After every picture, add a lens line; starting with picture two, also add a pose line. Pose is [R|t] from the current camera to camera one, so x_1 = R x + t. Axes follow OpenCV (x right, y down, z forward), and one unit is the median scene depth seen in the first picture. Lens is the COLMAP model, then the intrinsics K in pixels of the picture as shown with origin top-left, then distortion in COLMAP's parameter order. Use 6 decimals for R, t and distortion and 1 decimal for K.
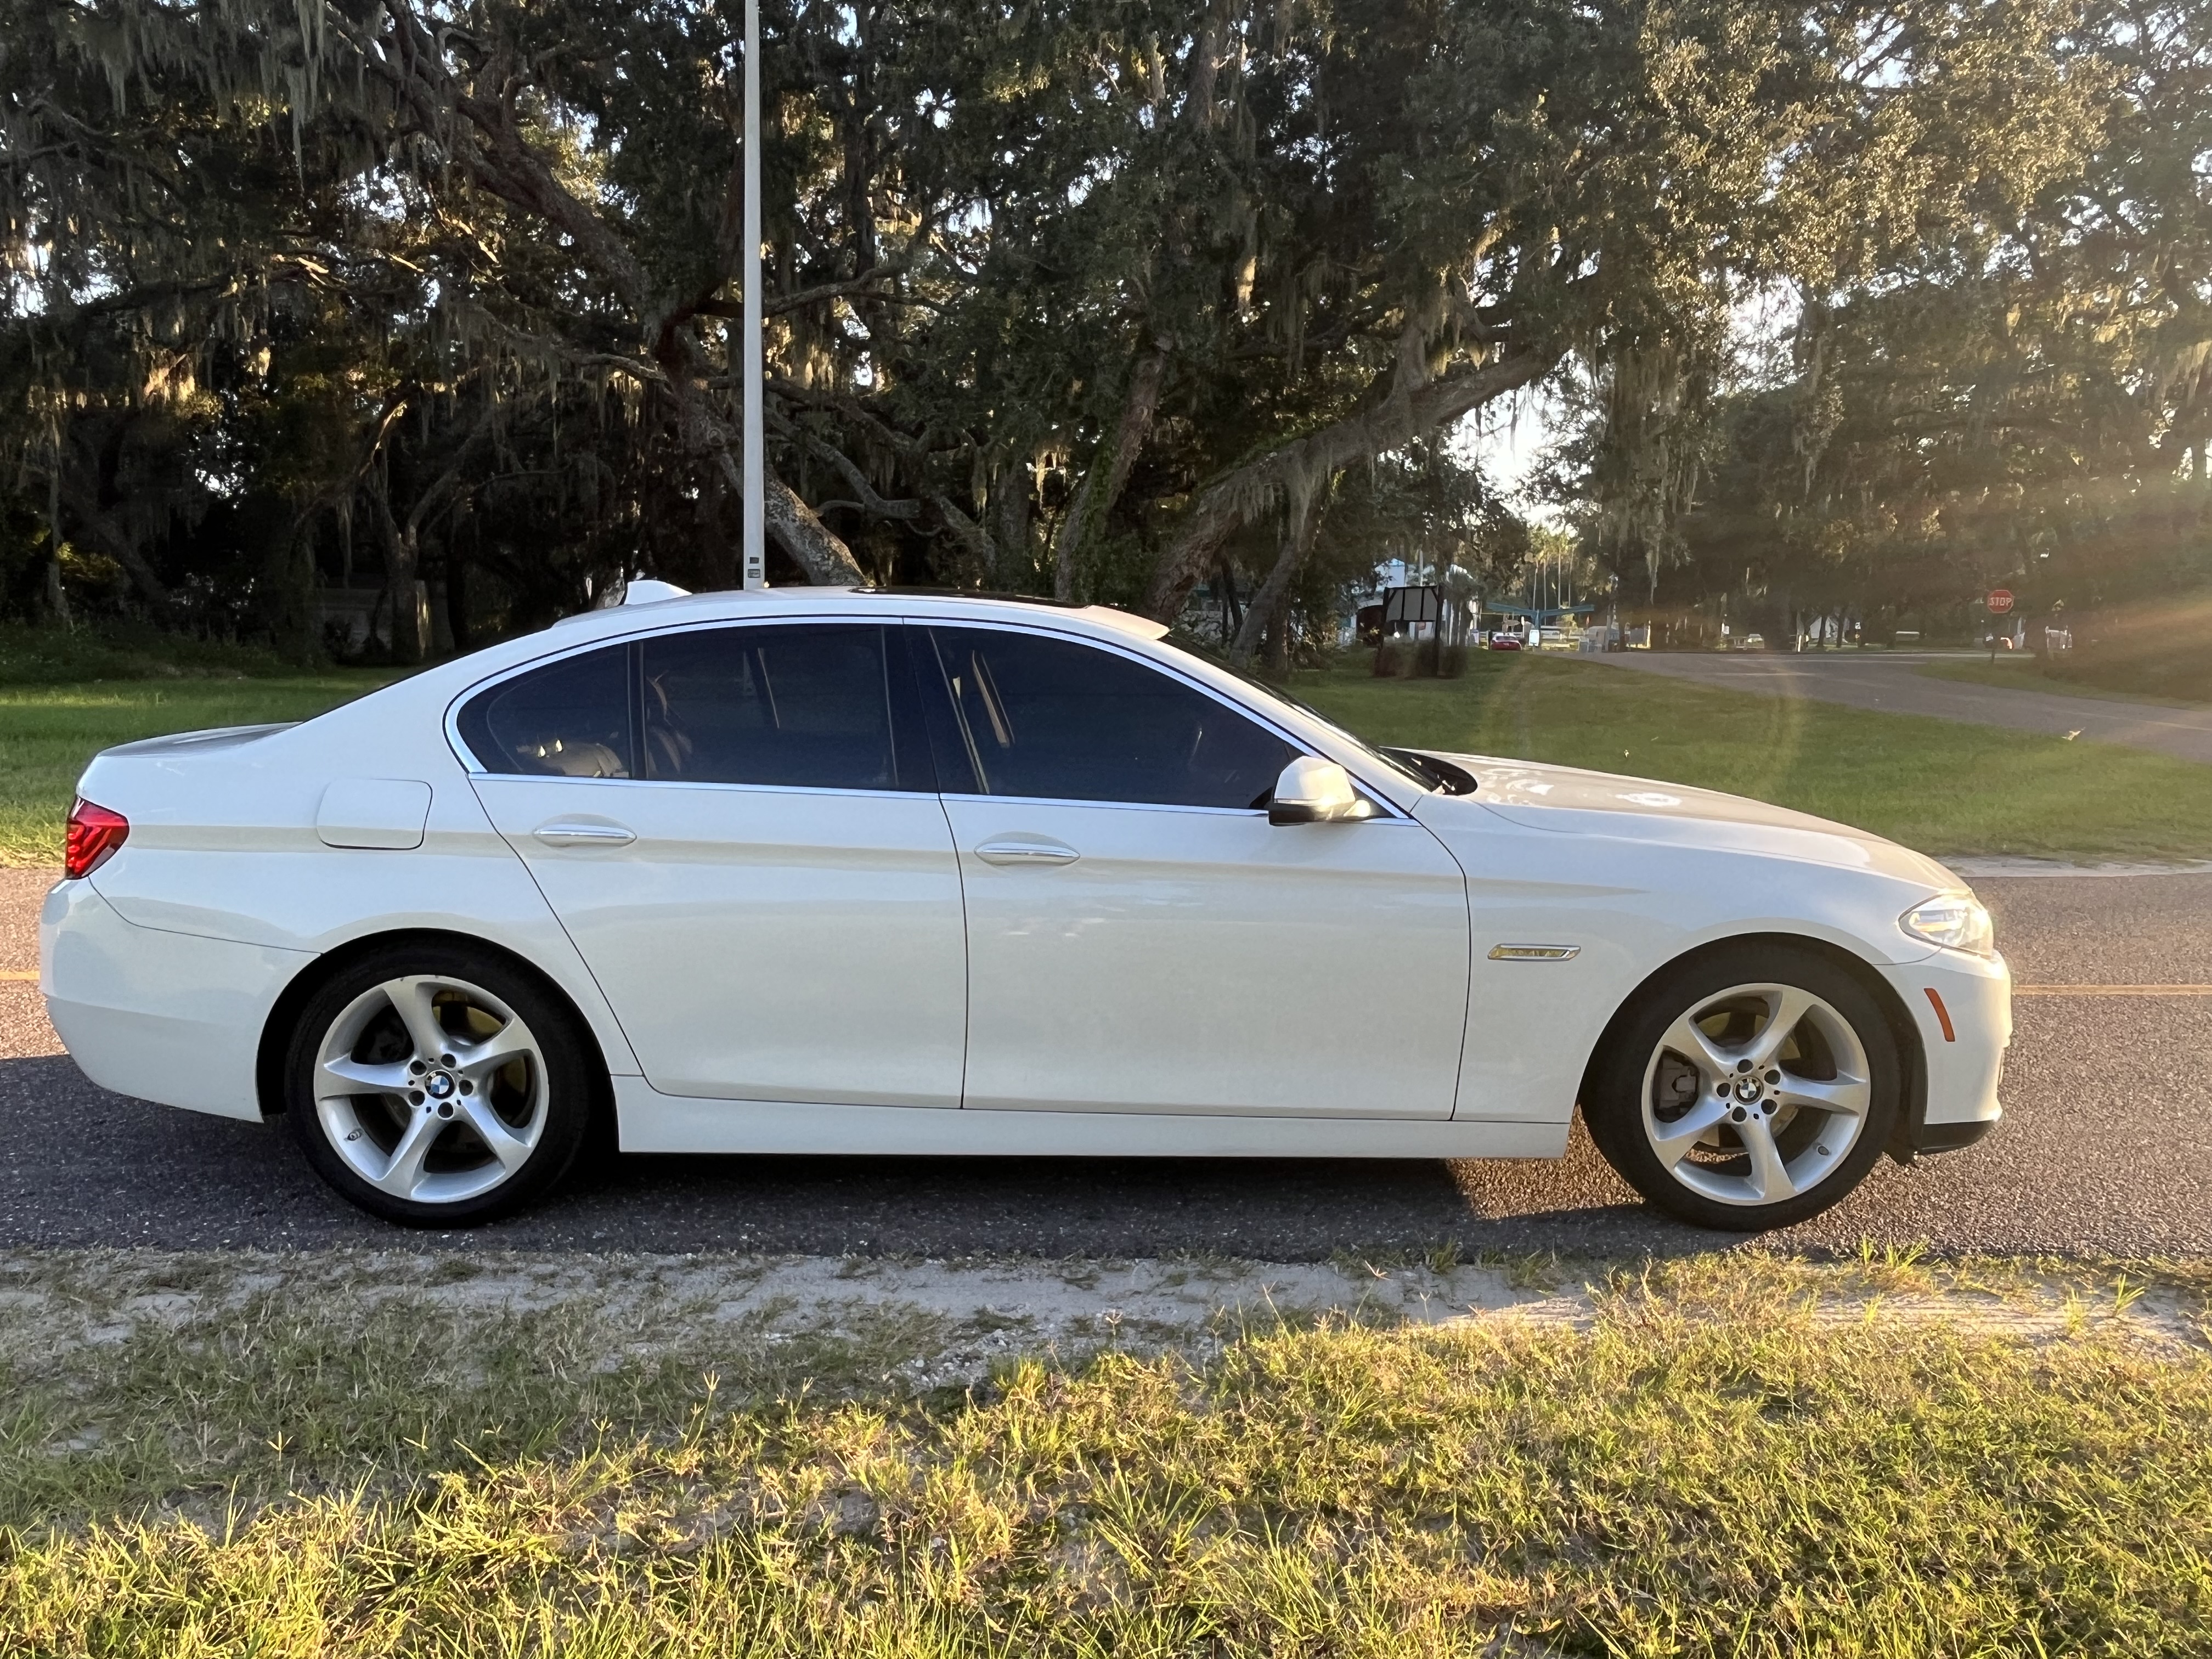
lens RADIAL K [[1535.1, 0, 1106.0], [0, 1535.1, 829.5], [0, 0, 1]] dist [0.000027, -0.004893]
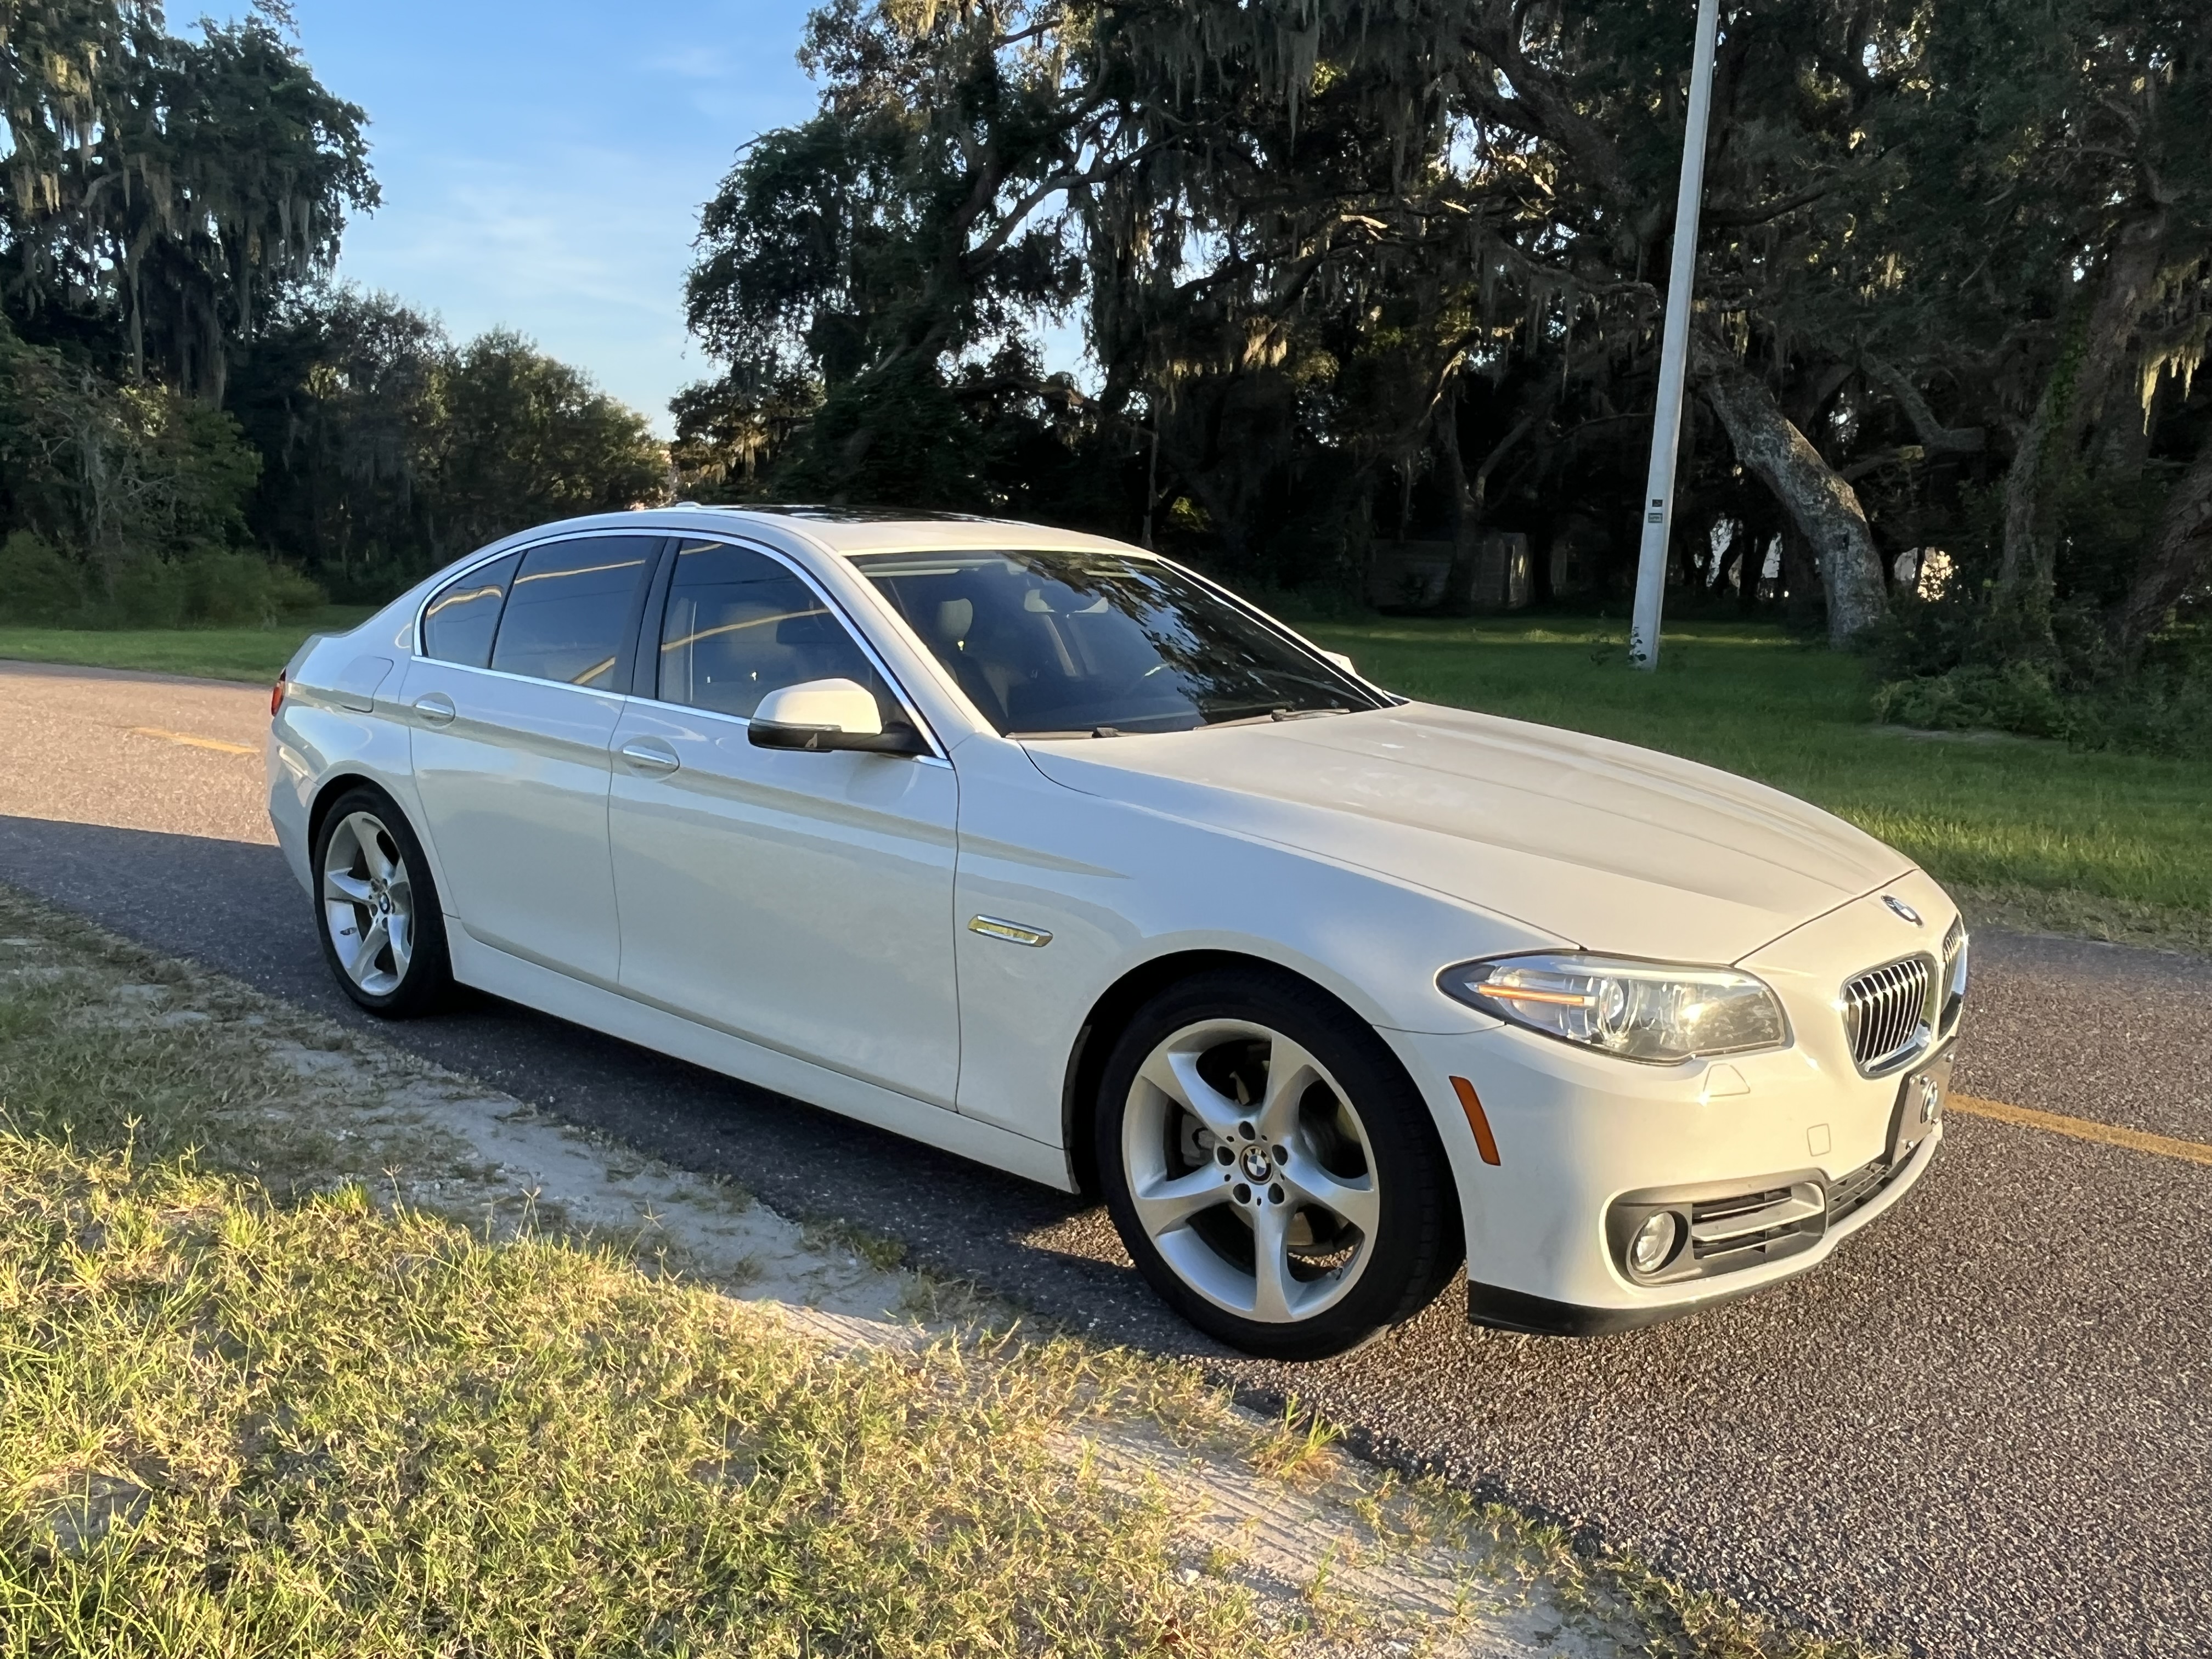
lens RADIAL K [[1695.5, 0, 1106.0], [0, 1695.5, 829.5], [0, 0, 1]] dist [-0.016262, -0.005652]
pose [[0.743728, 0.110843, -0.659229, 0.900426], [-0.104239, 0.993324, 0.049417, -0.023872], [0.660306, 0.031964, 0.750317, 0.340049]]
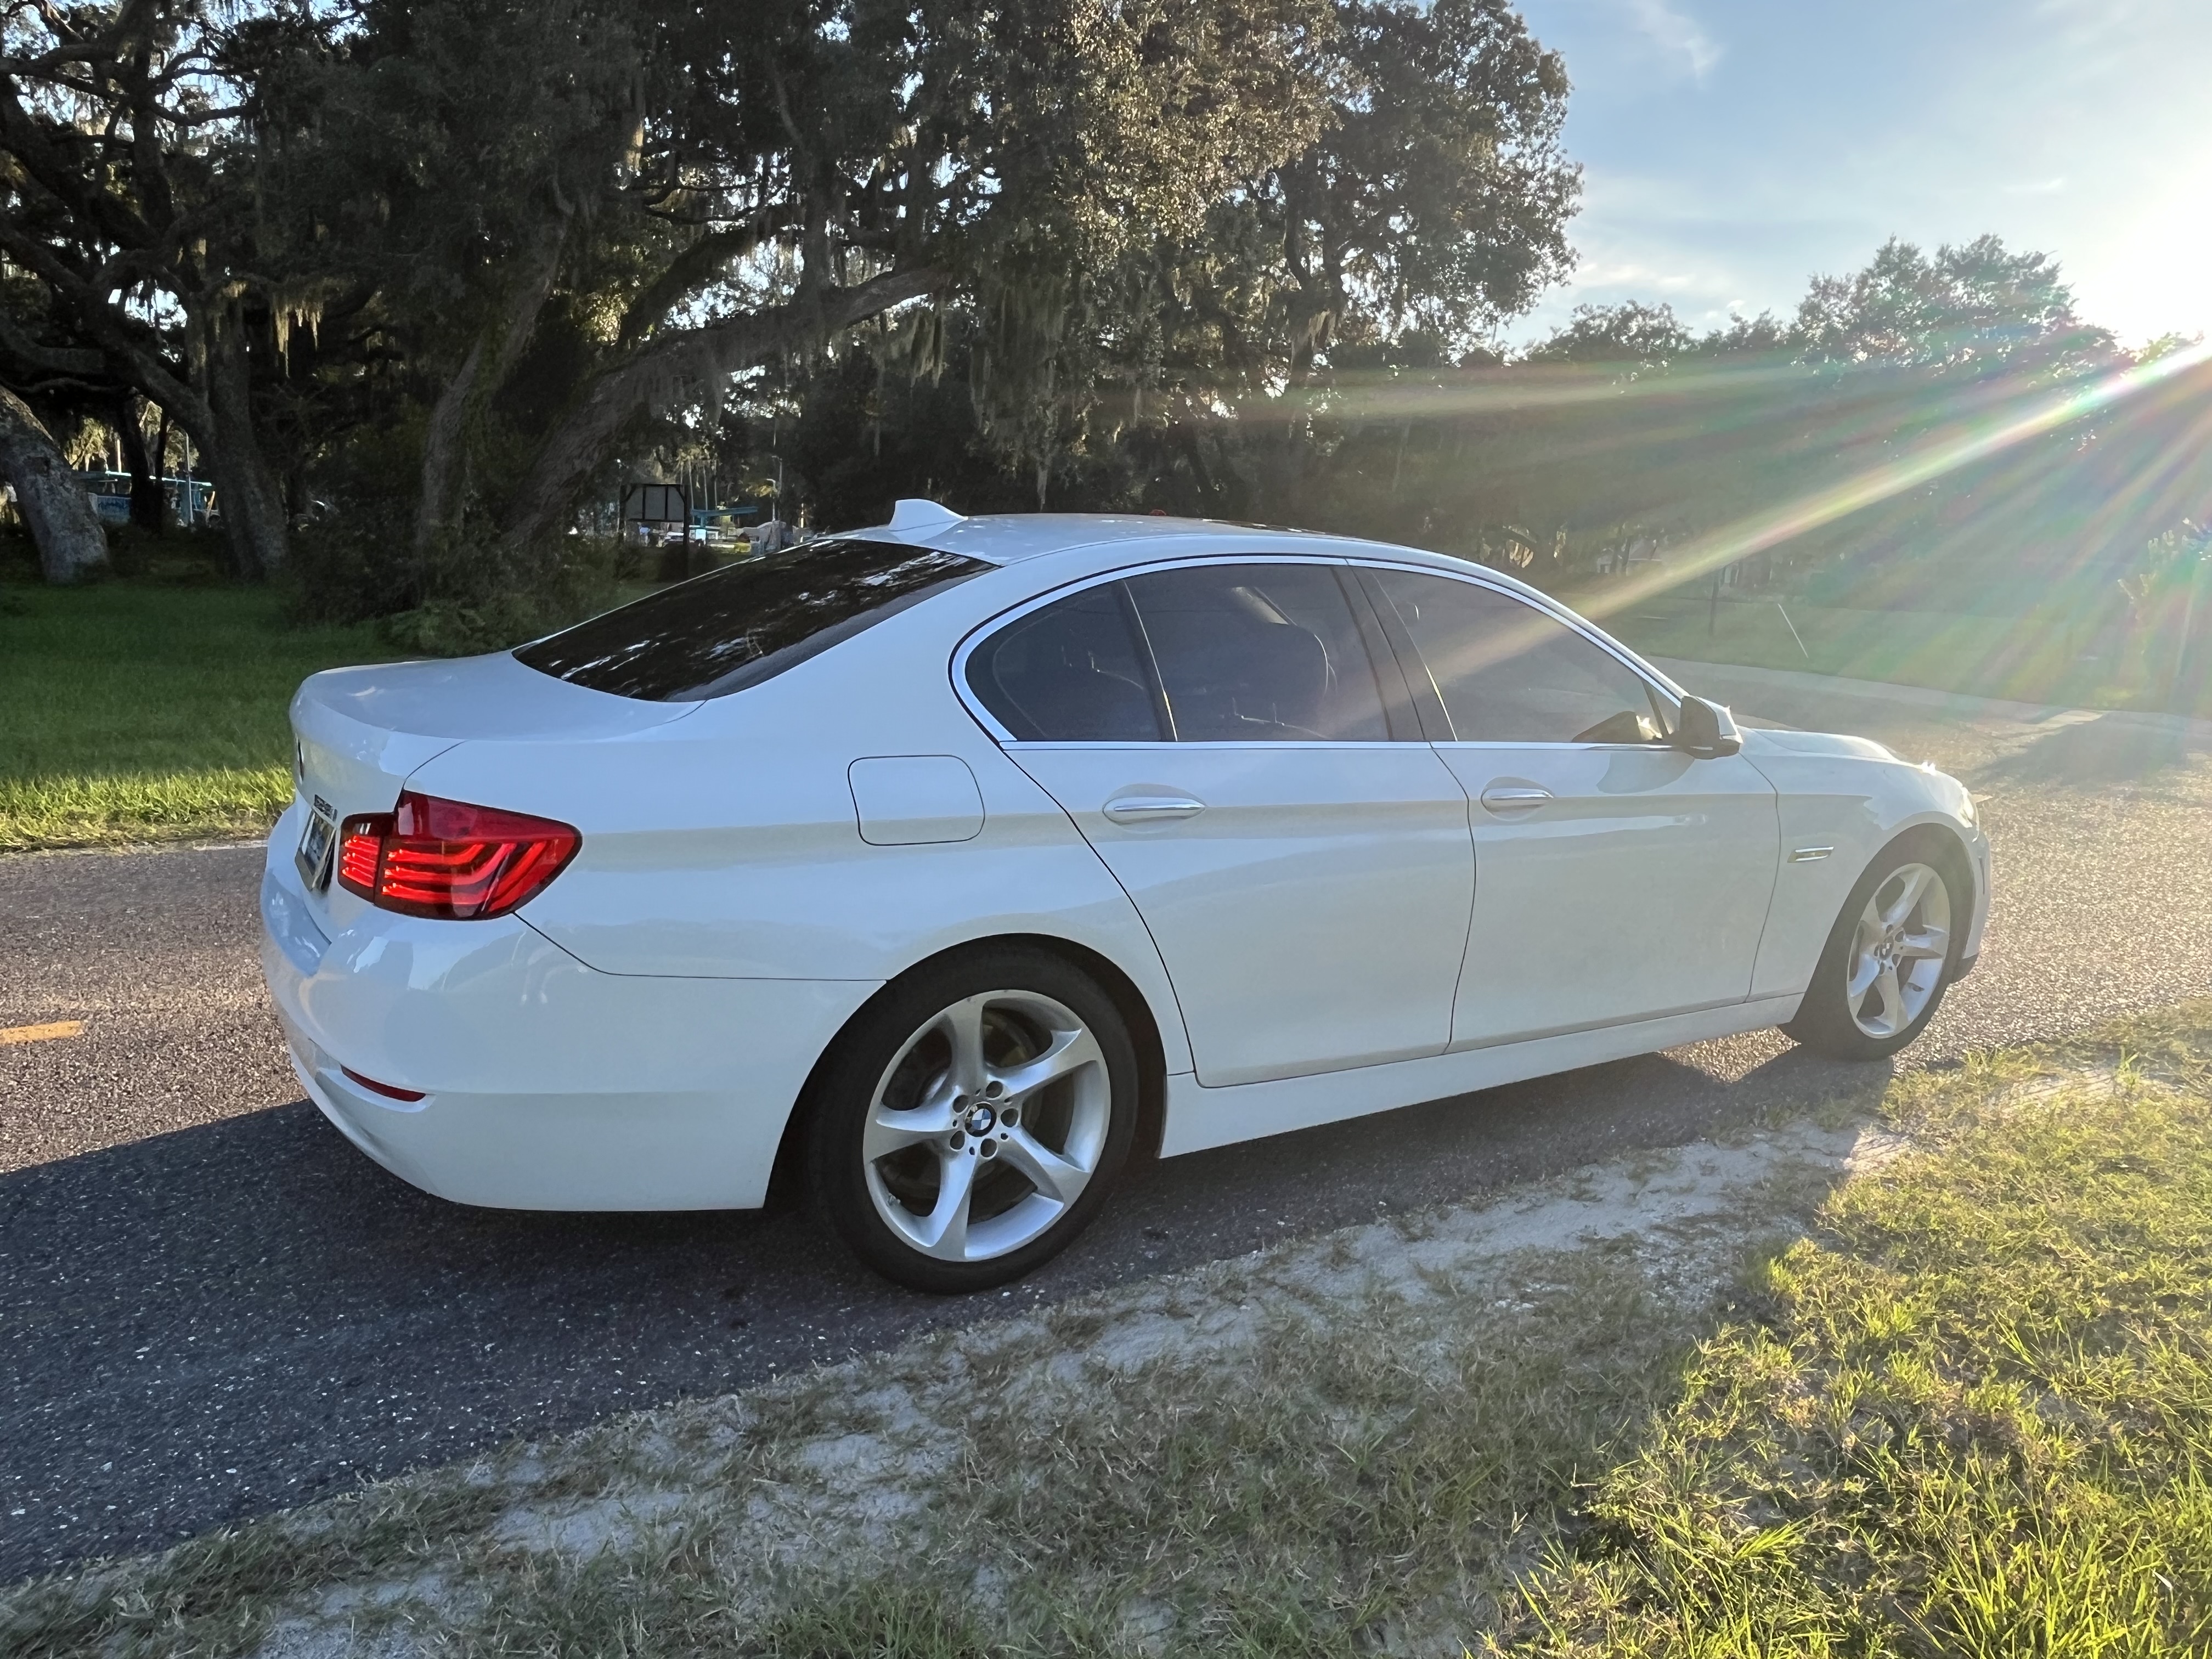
lens RADIAL K [[1517.5, 0, 1112.3], [0, 1517.5, 839.6], [0, 0, 1]] dist [0.012434, -0.019453]
pose [[0.851604, -0.076545, 0.518567, -0.774743], [0.038469, 0.995739, 0.083806, -0.049643], [-0.522772, -0.051421, 0.850920, 0.267463]]
